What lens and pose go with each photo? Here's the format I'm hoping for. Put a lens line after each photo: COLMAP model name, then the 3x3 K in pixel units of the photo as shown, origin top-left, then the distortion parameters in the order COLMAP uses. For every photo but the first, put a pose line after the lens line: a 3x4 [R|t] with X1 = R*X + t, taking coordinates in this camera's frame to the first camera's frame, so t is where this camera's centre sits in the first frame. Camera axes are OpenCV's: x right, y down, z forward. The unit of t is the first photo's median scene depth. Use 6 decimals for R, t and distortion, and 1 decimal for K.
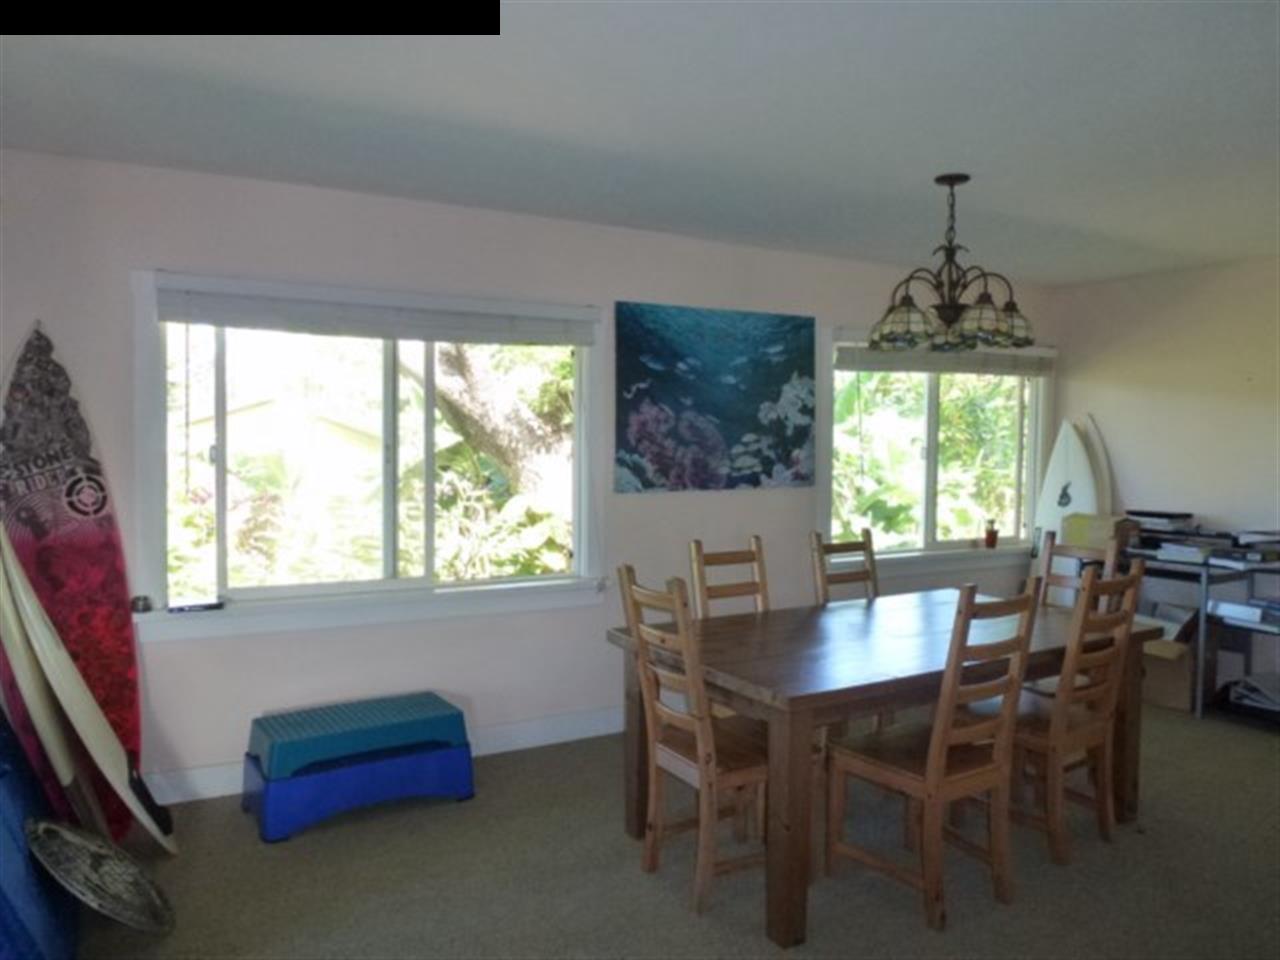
lens RADIAL K [[929.2, 0, 640.0], [0, 929.2, 480.0], [0, 0, 1]] dist [-0.039789, 0.001432]
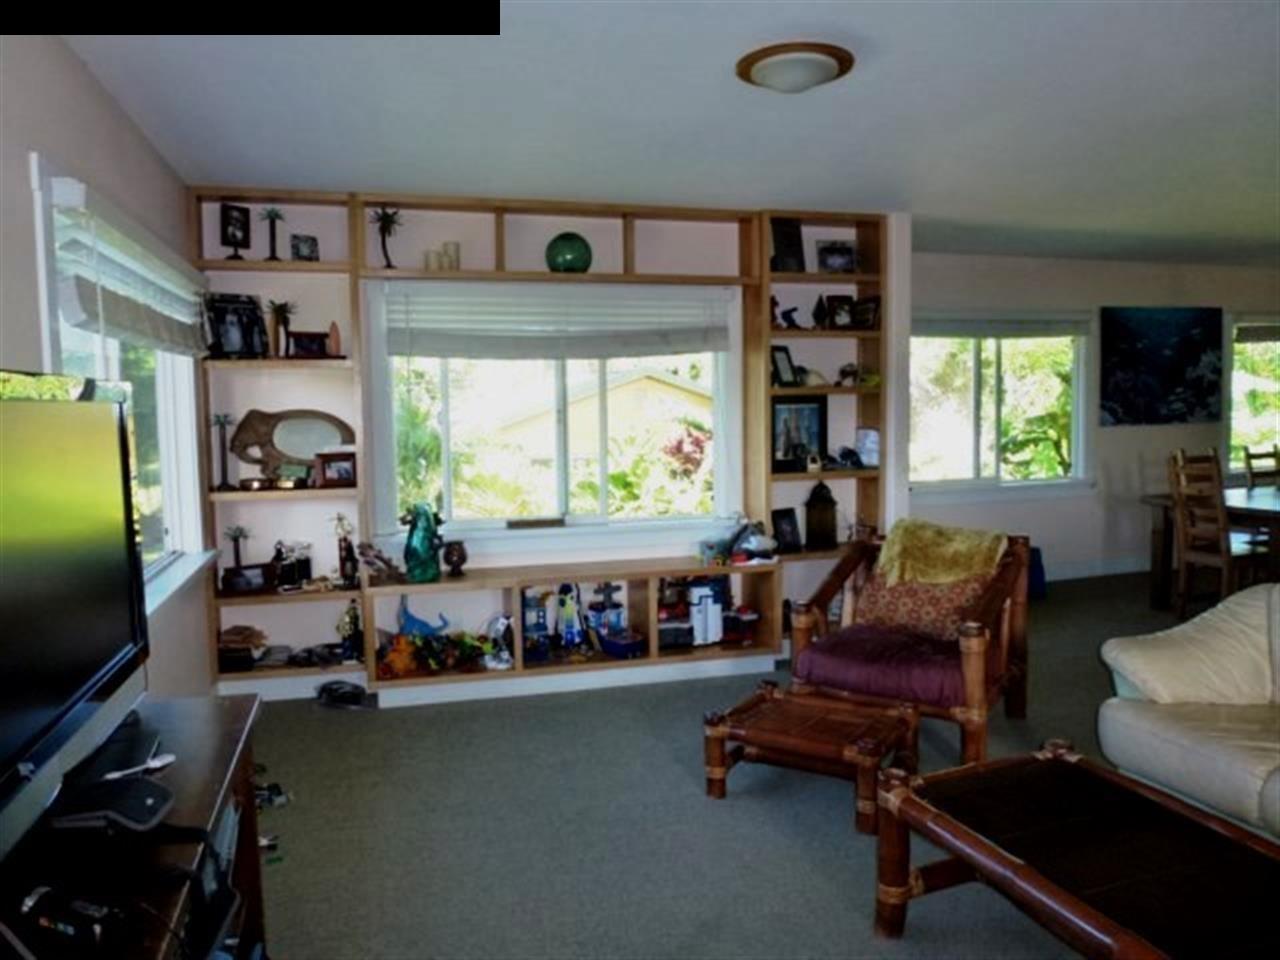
lens RADIAL K [[929.2, 0, 640.0], [0, 929.2, 480.0], [0, 0, 1]] dist [-0.039789, 0.001432]
pose [[0.973132, -0.013975, -0.229825, -0.405928], [0.022117, 0.999214, 0.032889, 0.033854], [0.229184, -0.037089, 0.972676, -0.684810]]
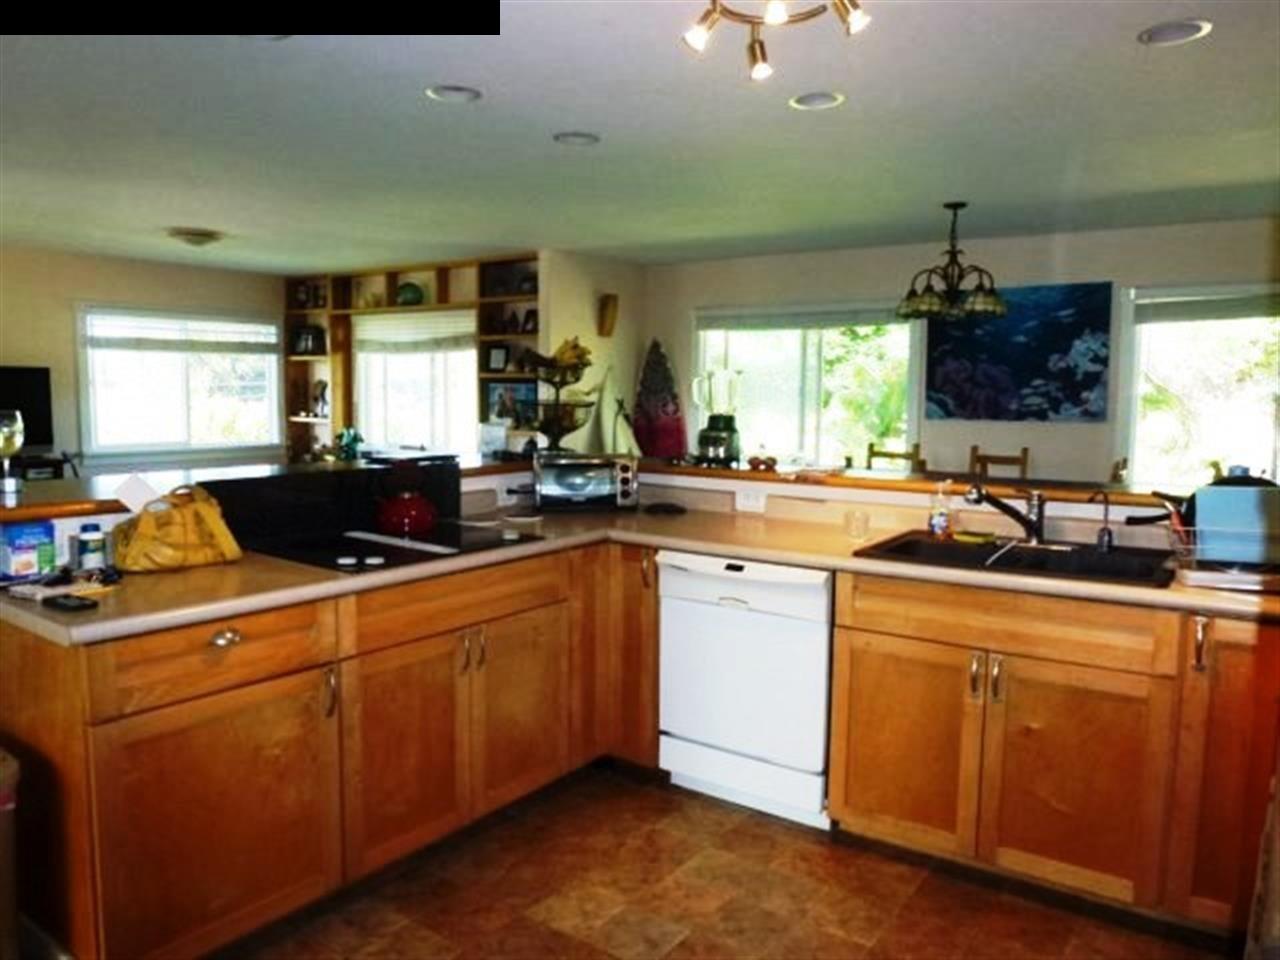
lens RADIAL K [[929.2, 0, 640.0], [0, 929.2, 480.0], [0, 0, 1]] dist [-0.039789, 0.001432]
pose [[0.421405, 0.085910, -0.902794, 1.077619], [-0.041257, 0.996288, 0.075548, 0.017315], [0.905934, 0.005410, 0.423385, -0.064059]]
